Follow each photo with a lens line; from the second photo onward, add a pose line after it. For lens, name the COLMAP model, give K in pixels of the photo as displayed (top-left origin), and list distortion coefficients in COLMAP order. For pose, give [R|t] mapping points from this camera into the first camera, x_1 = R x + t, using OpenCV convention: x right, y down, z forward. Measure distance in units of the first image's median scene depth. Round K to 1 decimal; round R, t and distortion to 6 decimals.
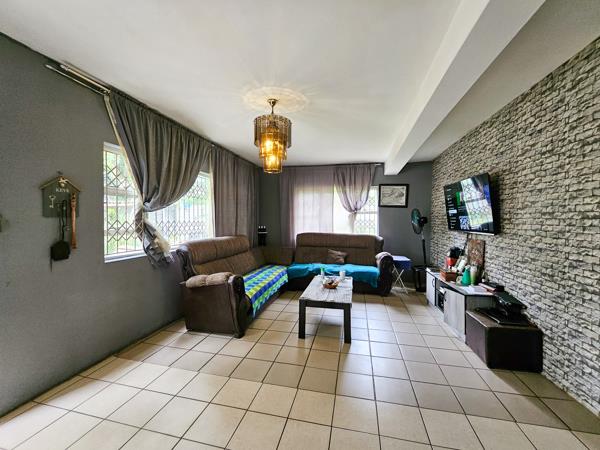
lens RADIAL K [[239.9, 0, 302.5], [0, 239.9, 221.3], [0, 0, 1]] dist [-0.001522, -0.000163]
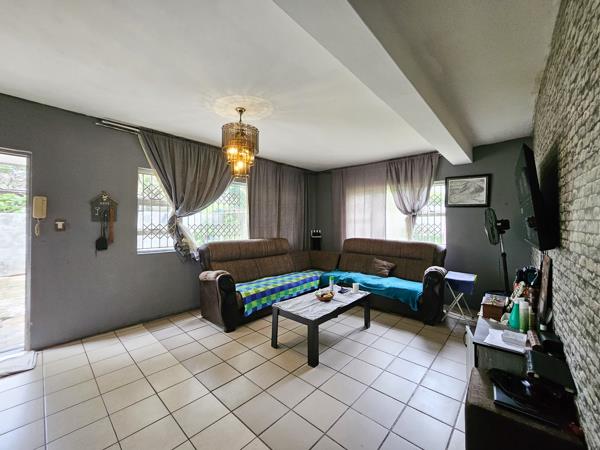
lens RADIAL K [[239.9, 0, 302.5], [0, 239.9, 221.3], [0, 0, 1]] dist [-0.001522, -0.000163]
pose [[0.874131, -0.003102, -0.485680, 0.393010], [-0.005454, 0.999854, -0.016202, -0.000182], [0.485659, 0.016812, 0.873987, 0.145210]]
